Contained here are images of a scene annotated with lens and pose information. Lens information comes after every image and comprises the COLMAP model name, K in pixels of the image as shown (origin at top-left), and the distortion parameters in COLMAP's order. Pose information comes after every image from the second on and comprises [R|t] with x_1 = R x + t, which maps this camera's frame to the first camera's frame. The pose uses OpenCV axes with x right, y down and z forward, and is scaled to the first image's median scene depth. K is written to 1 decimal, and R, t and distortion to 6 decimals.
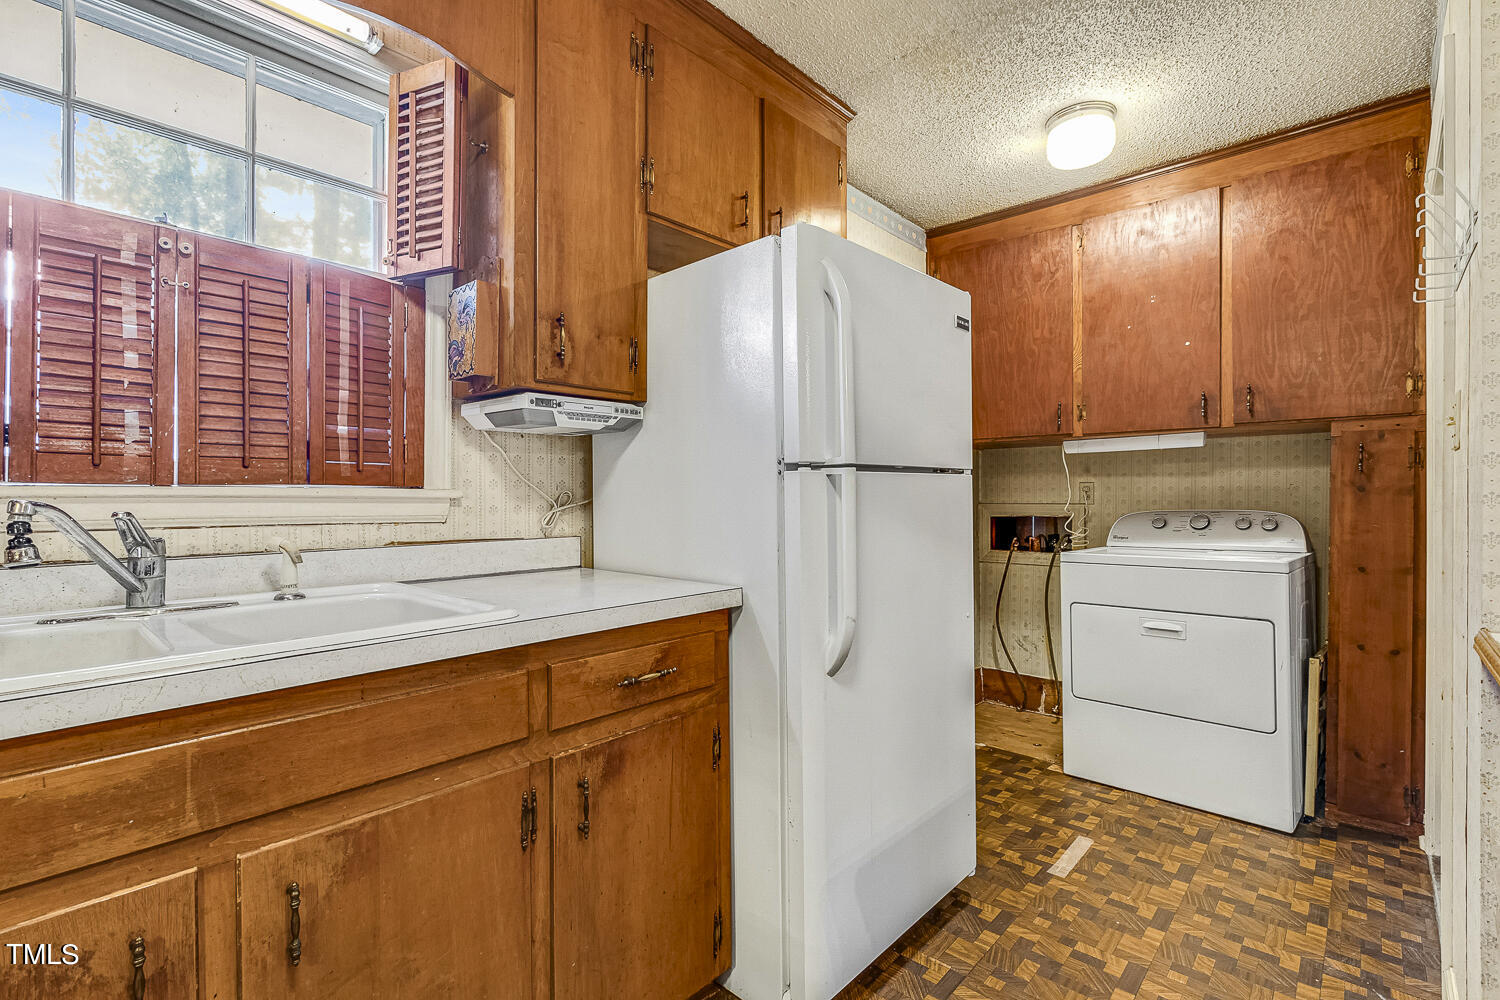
lens RADIAL K [[667.1, 0, 744.4], [0, 667.1, 504.1], [0, 0, 1]] dist [-0.001009, 0.000617]
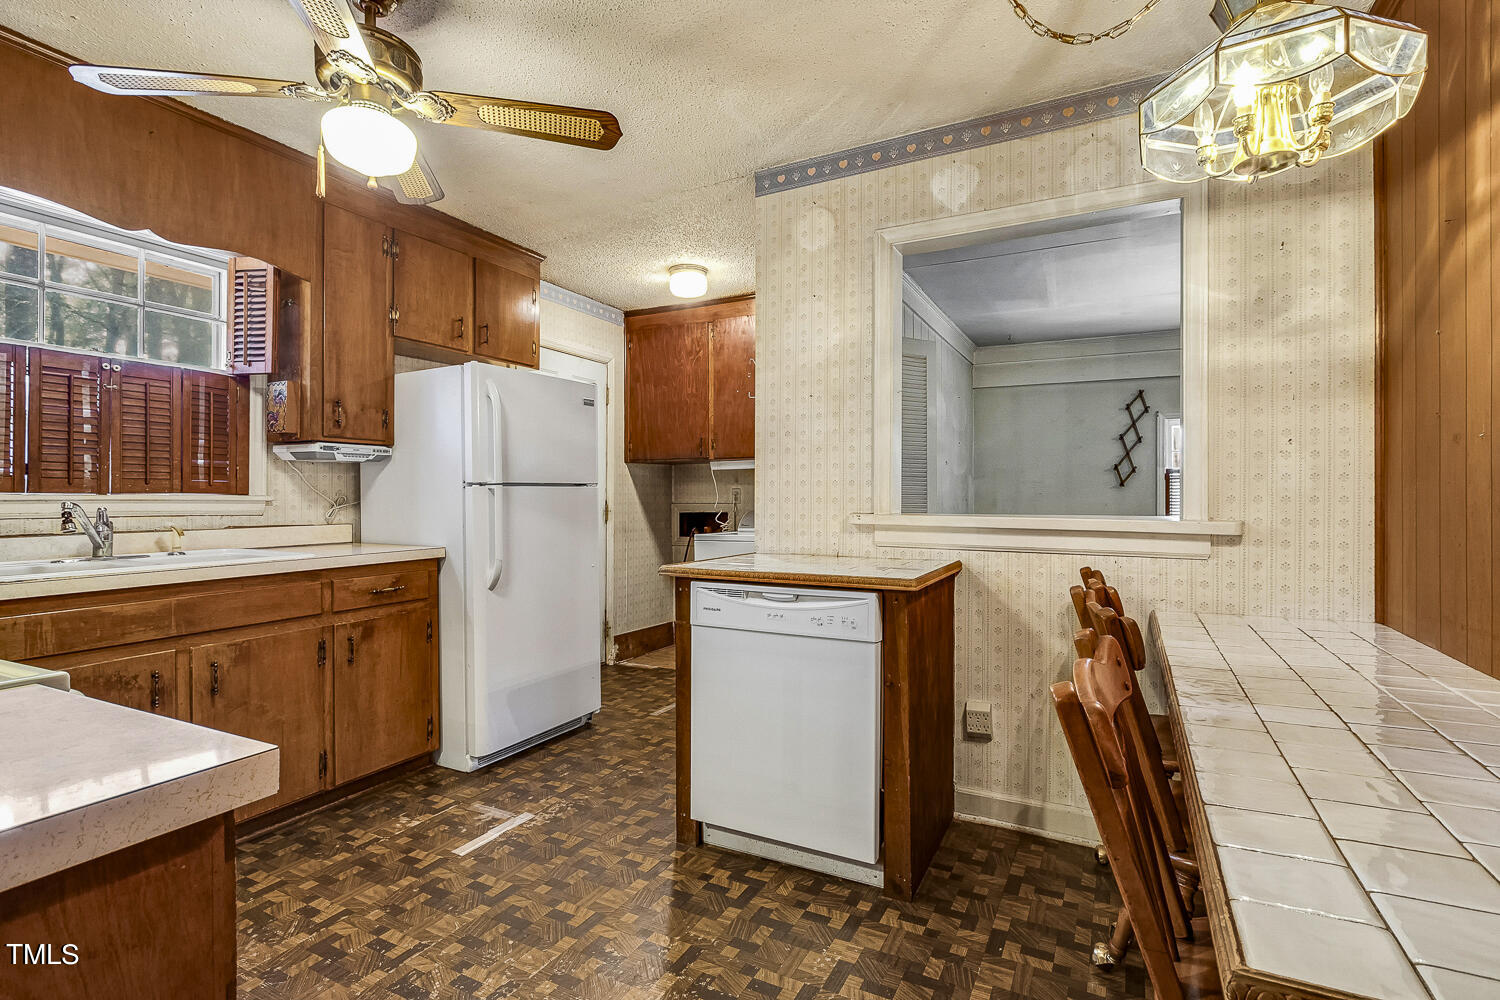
lens RADIAL K [[717.3, 0, 750.0], [0, 717.3, 500.0], [0, 0, 1]] dist [0.003226, 0.000687]
pose [[0.968447, -0.002186, 0.249210, 0.321021], [0.004099, 0.999966, -0.007160, 0.008191], [-0.249186, 0.007956, 0.968423, -1.169211]]
